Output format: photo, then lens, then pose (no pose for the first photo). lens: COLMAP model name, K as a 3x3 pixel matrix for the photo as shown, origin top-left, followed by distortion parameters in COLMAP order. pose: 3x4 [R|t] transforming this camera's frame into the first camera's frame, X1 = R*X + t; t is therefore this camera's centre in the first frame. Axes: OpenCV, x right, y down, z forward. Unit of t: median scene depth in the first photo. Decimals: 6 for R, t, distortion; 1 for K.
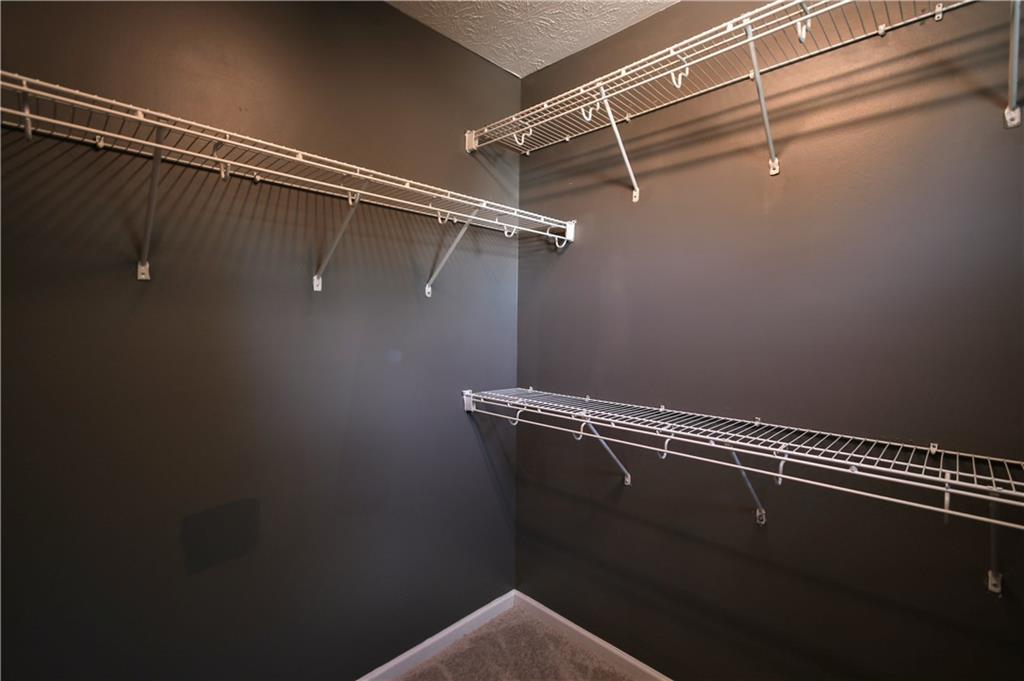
lens RADIAL K [[455.0, 0, 516.3], [0, 455.0, 333.6], [0, 0, 1]] dist [-0.004082, 0.000825]
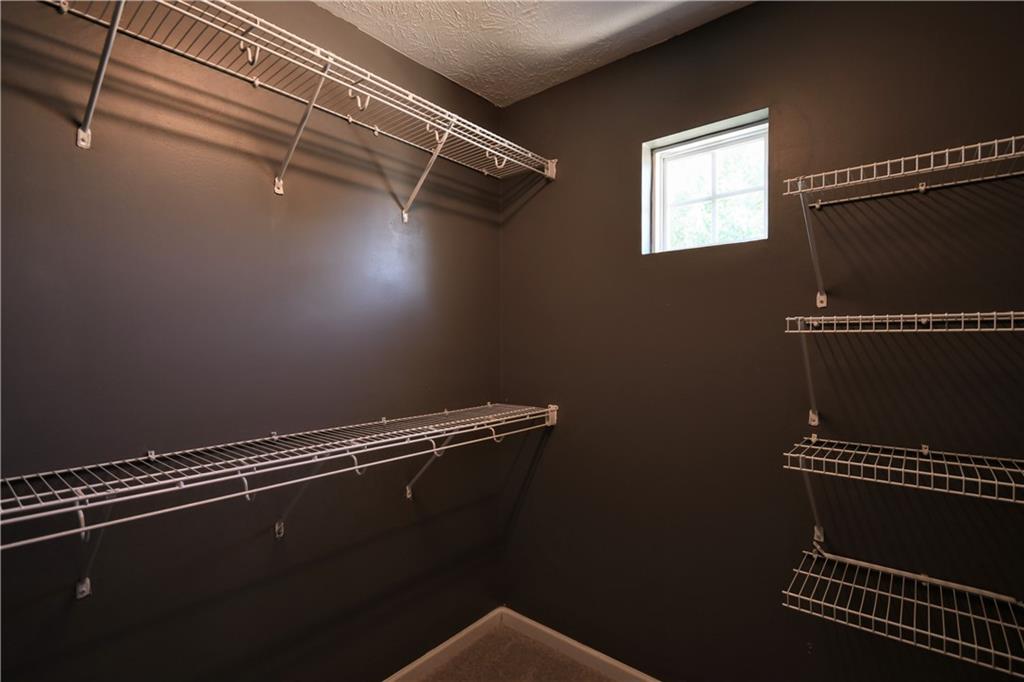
lens RADIAL K [[480.1, 0, 516.9], [0, 480.1, 338.7], [0, 0, 1]] dist [0.002496, -0.001229]
pose [[-0.081982, -0.005714, 0.996617, -0.462252], [0.020239, 0.999768, 0.007397, -0.014767], [-0.996428, 0.020777, -0.081847, 0.452718]]
